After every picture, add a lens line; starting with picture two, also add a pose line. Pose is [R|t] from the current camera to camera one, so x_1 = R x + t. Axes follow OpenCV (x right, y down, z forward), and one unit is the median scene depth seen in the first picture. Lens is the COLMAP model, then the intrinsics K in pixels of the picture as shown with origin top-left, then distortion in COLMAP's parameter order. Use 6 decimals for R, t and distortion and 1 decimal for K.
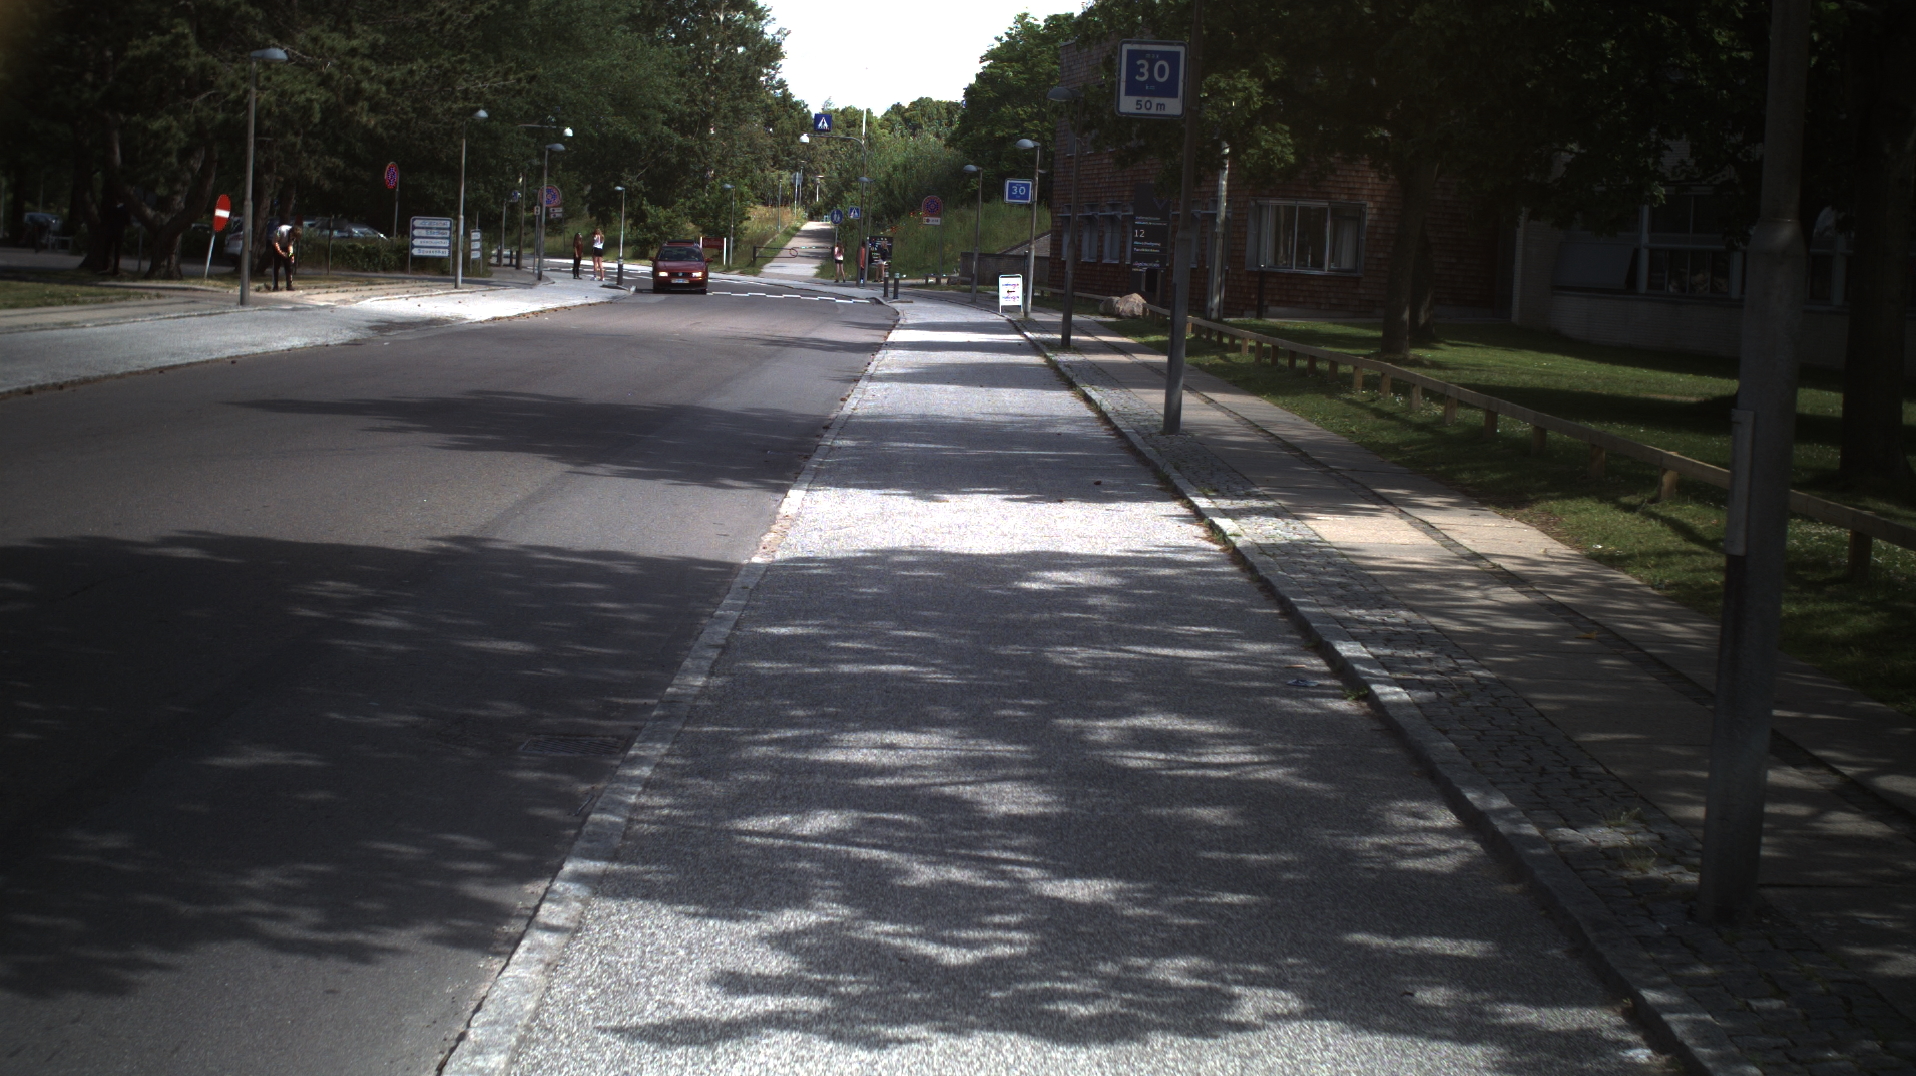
lens RADIAL K [[3241.3, 0, 958.0], [0, 3241.3, 538.0], [0, 0, 1]] dist [-0.334254, 0.775235]
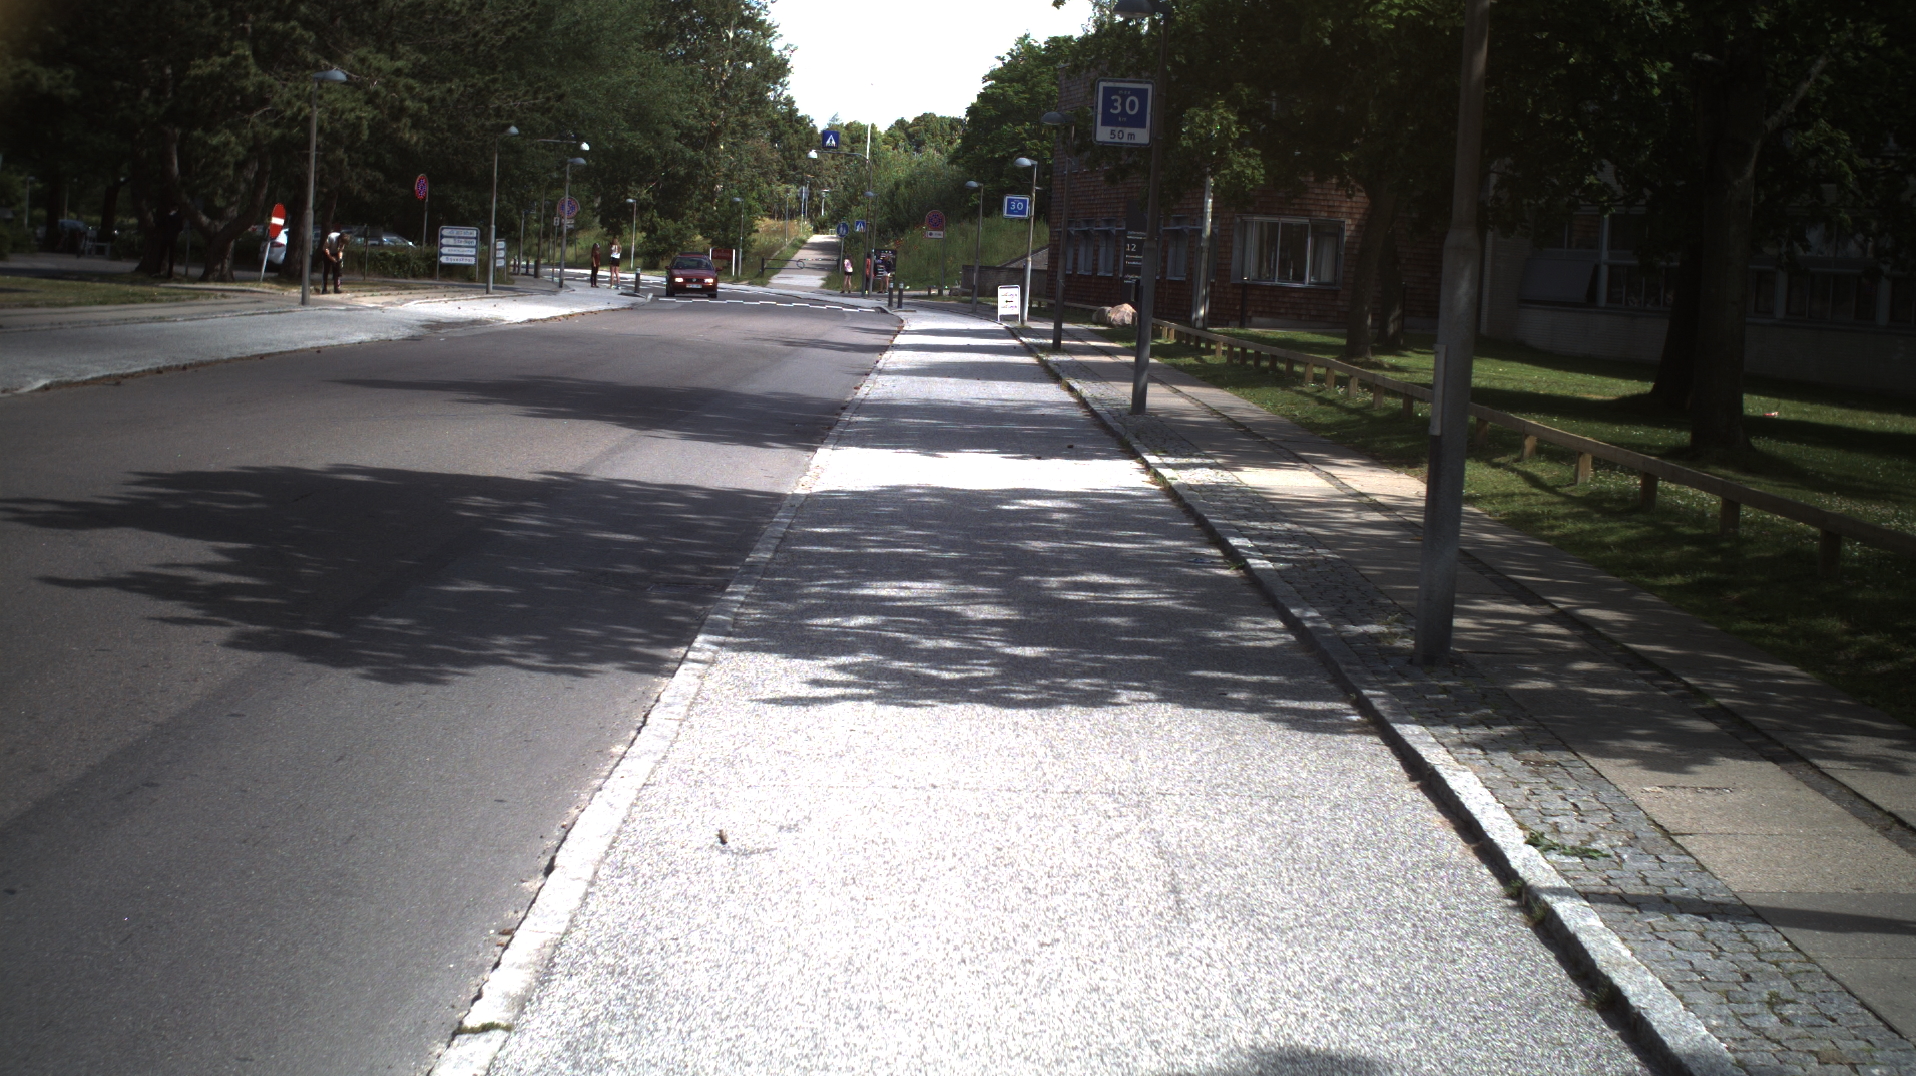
lens RADIAL K [[3241.3, 0, 958.0], [0, 3241.3, 538.0], [0, 0, 1]] dist [-0.334254, 0.775235]
pose [[0.999971, 0.007647, -0.000072, 0.000335], [-0.007647, 0.999960, -0.004569, 0.006366], [0.000037, 0.004569, 0.999990, -0.059630]]
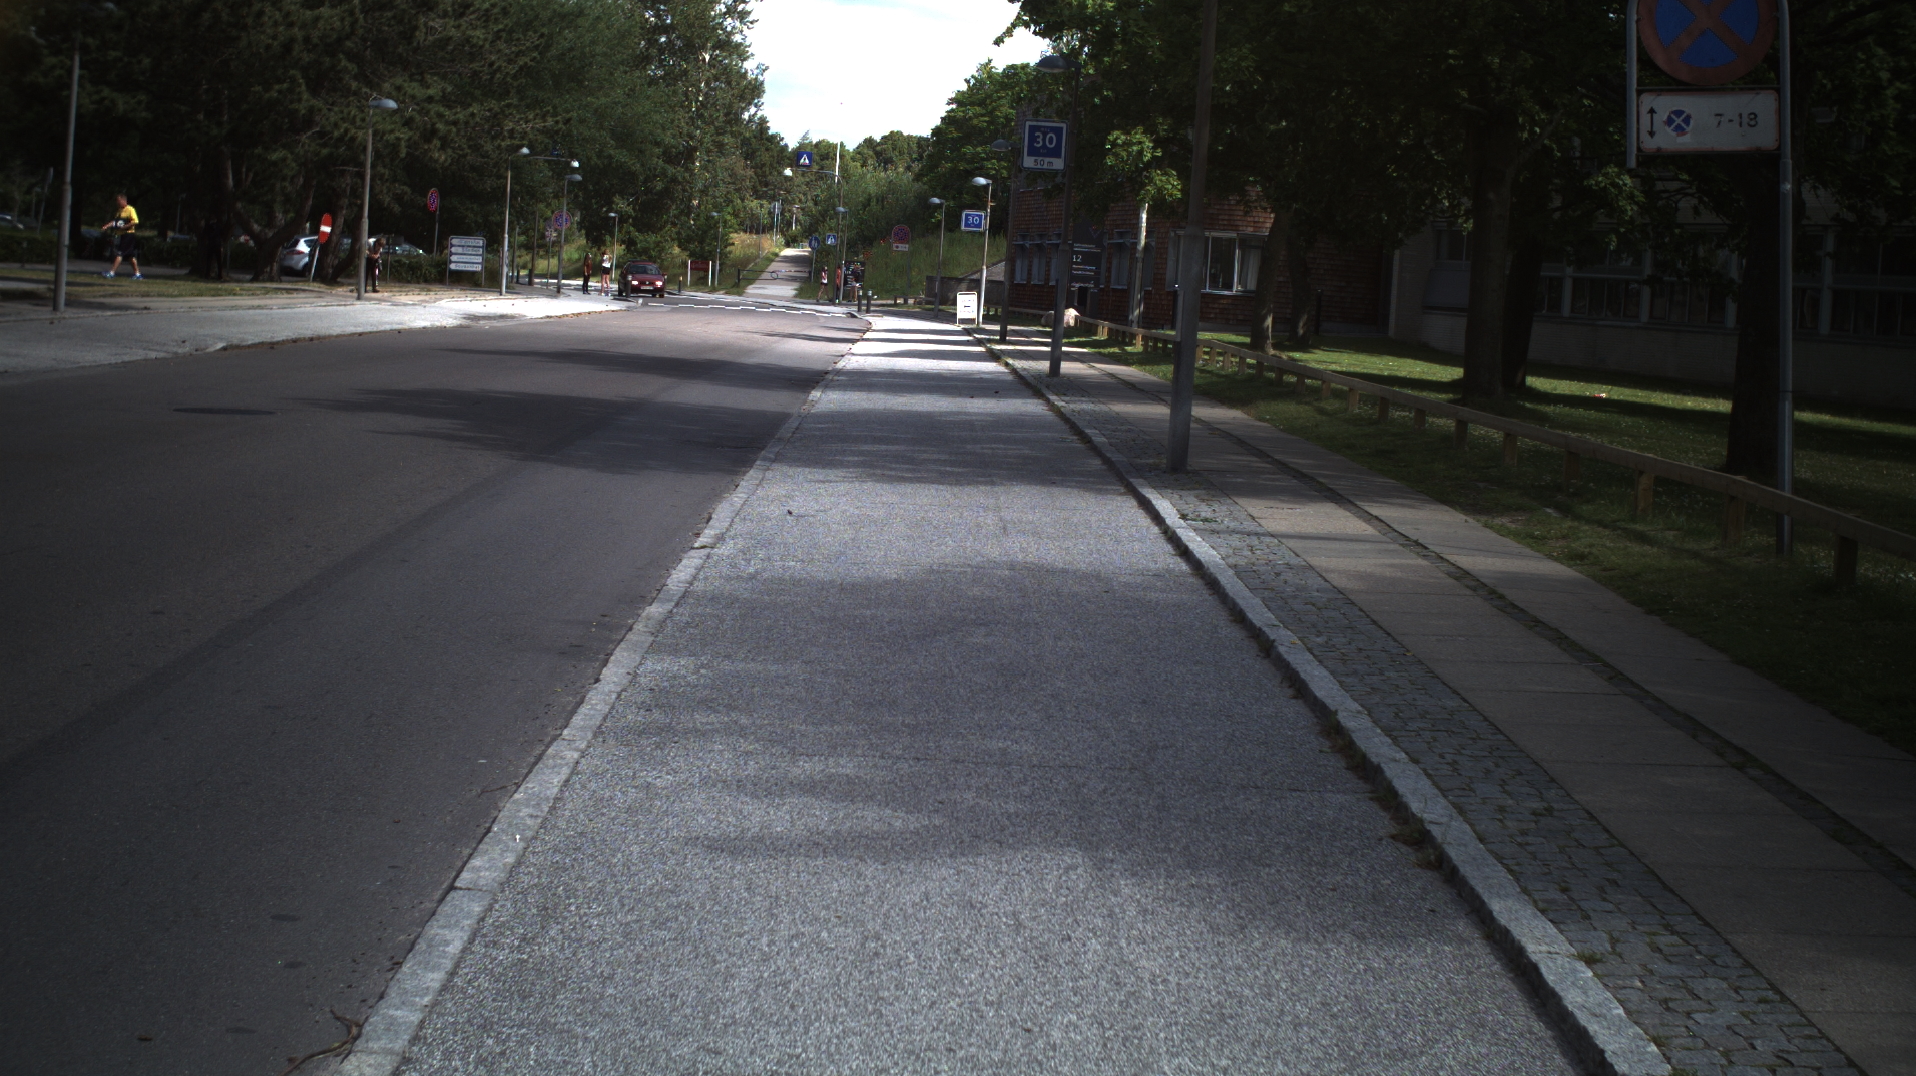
lens RADIAL K [[3241.3, 0, 958.0], [0, 3241.3, 538.0], [0, 0, 1]] dist [-0.334254, 0.775235]
pose [[0.999861, 0.012902, 0.010551, 0.001897], [-0.012797, 0.999869, -0.009943, 0.020227], [-0.010678, 0.009806, 0.999895, -0.179328]]
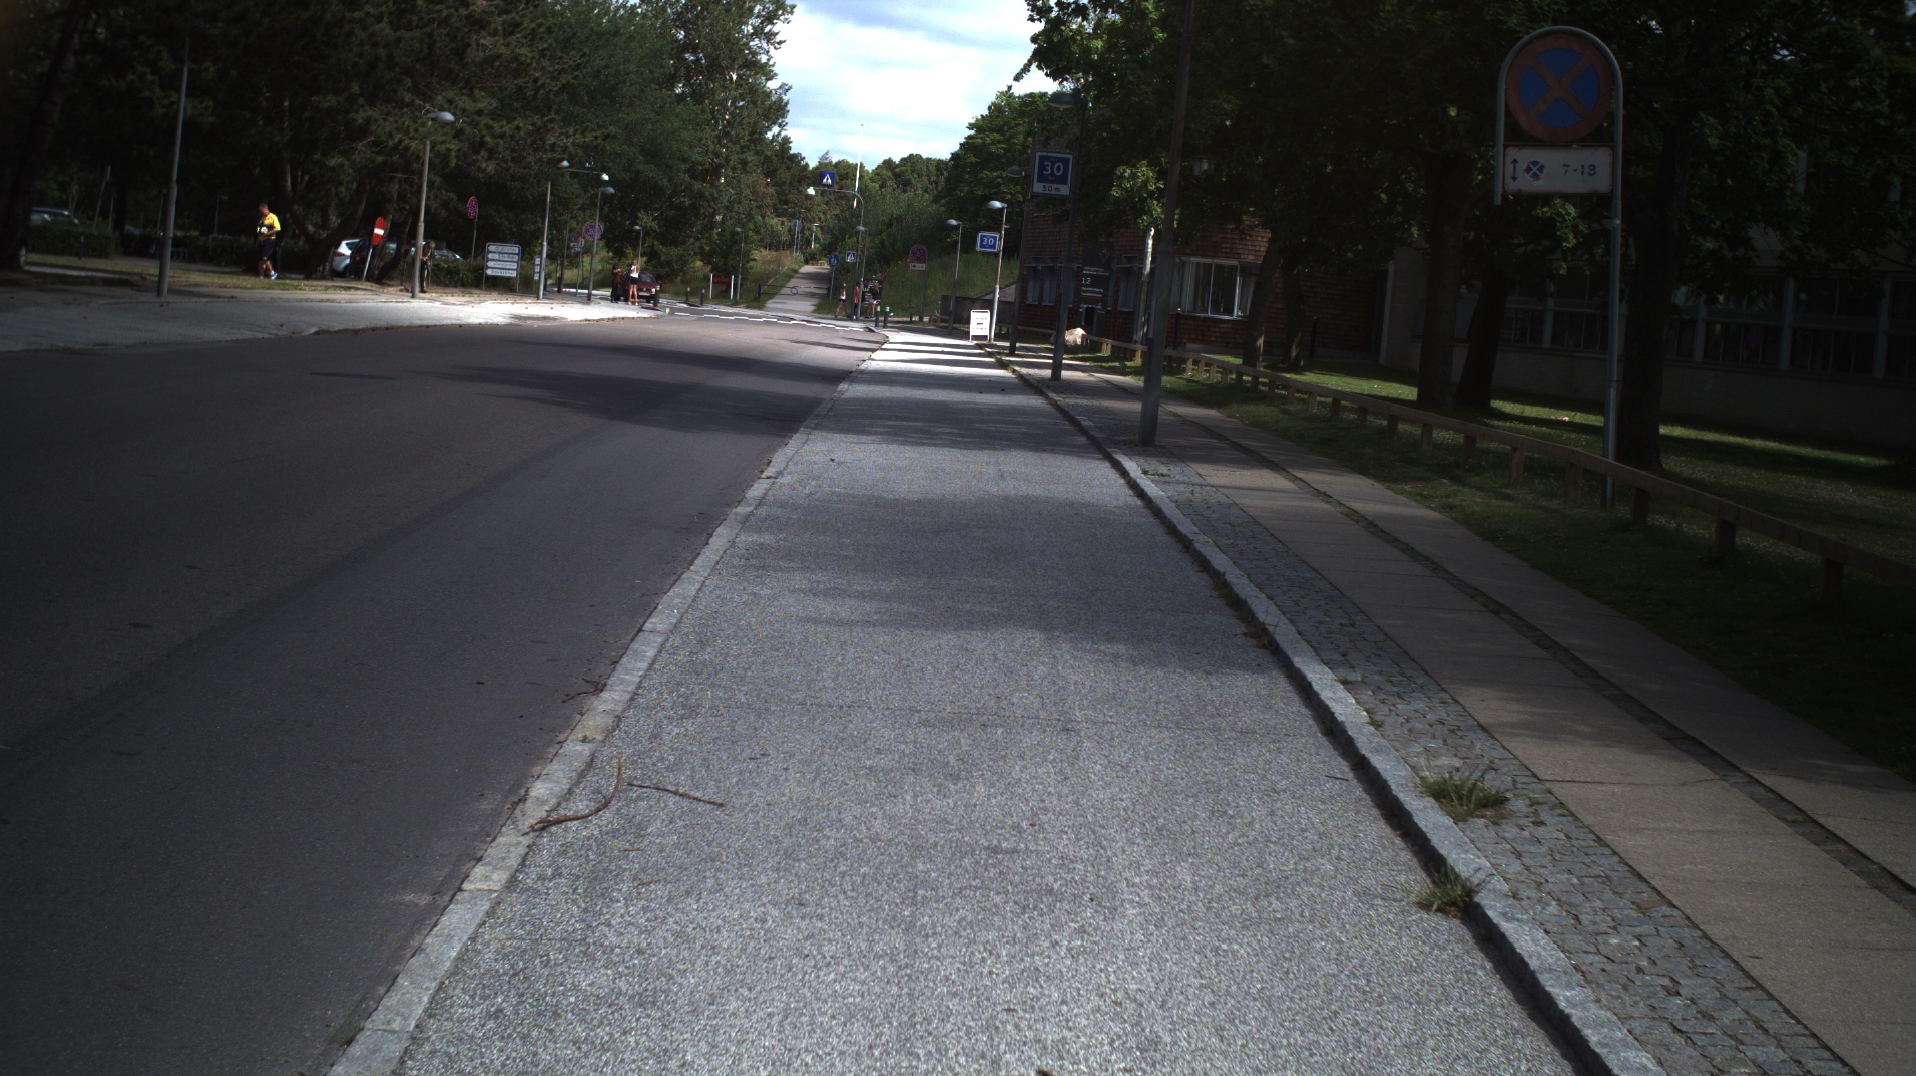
lens RADIAL K [[3241.3, 0, 958.0], [0, 3241.3, 538.0], [0, 0, 1]] dist [-0.334254, 0.775235]
pose [[0.999121, 0.041144, 0.008051, 0.001552], [-0.041002, 0.999012, -0.017166, 0.027773], [-0.008749, 0.016821, 0.999820, -0.238941]]
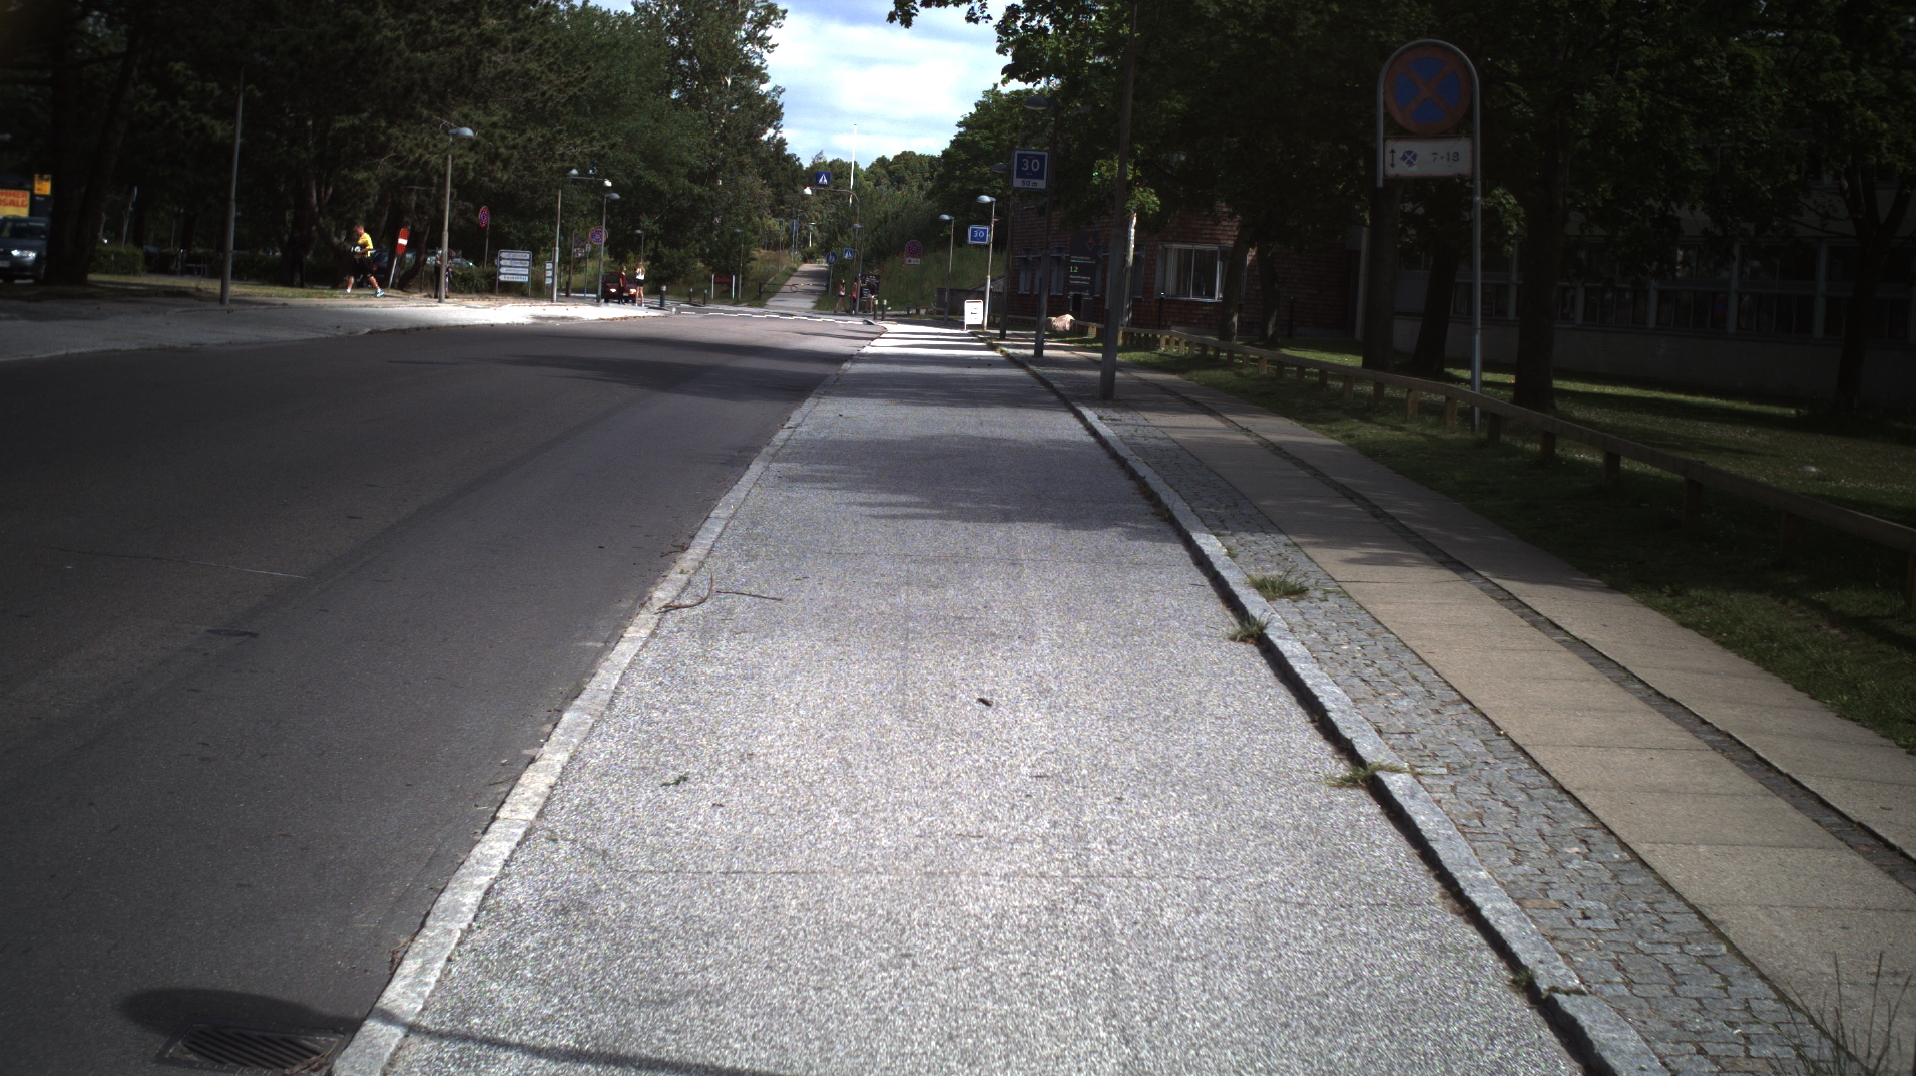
lens RADIAL K [[3241.3, 0, 958.0], [0, 3241.3, 538.0], [0, 0, 1]] dist [-0.334254, 0.775235]
pose [[0.999903, 0.012235, 0.006608, 0.002875], [-0.012130, 0.999803, -0.015681, 0.034866], [-0.006798, 0.015600, 0.999855, -0.298415]]
